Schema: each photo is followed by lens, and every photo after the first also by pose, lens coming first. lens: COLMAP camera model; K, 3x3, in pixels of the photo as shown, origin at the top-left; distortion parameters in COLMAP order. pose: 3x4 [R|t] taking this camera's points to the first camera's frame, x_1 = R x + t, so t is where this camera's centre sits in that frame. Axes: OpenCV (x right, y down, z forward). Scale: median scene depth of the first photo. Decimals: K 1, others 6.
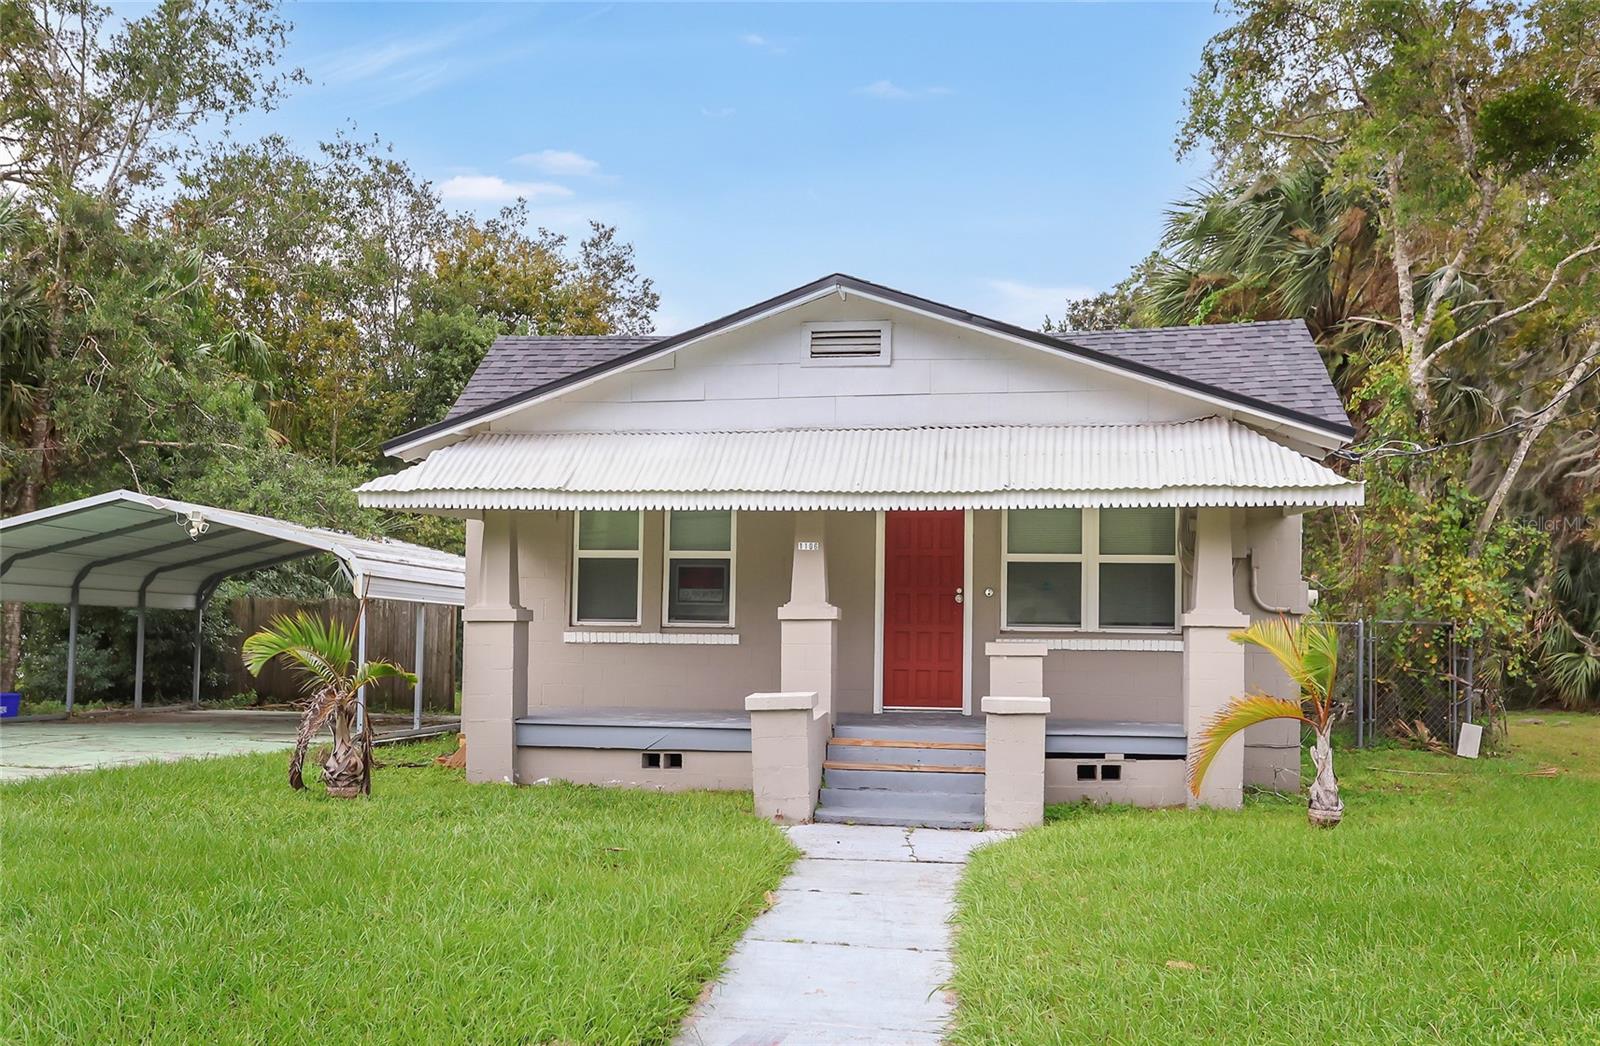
lens RADIAL K [[1450.7, 0, 800.0], [0, 1450.7, 523.0], [0, 0, 1]] dist [0.003388, 0.003187]
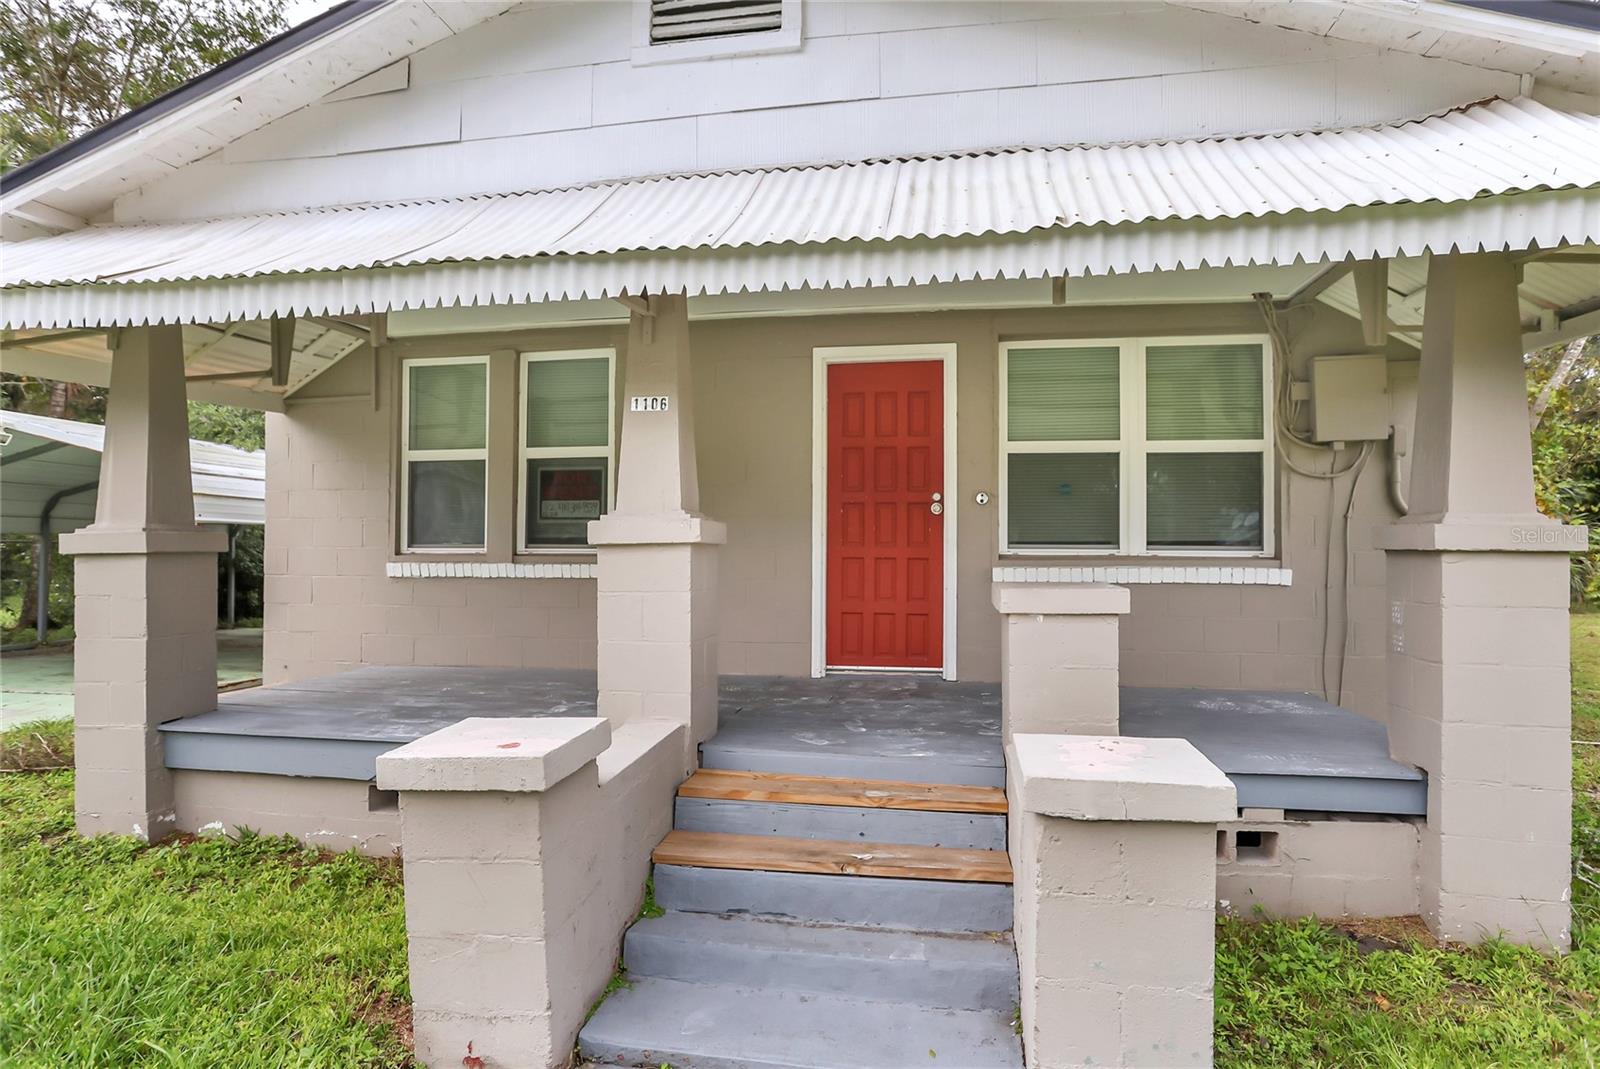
lens RADIAL K [[620.8, 0, 800.0], [0, 620.8, 534.5], [0, 0, 1]] dist [-0.000052, -0.000019]
pose [[0.995977, -0.012482, -0.088741, 0.071974], [0.017950, 0.997971, 0.061095, 0.045538], [0.087798, -0.062442, 0.994179, 0.707767]]
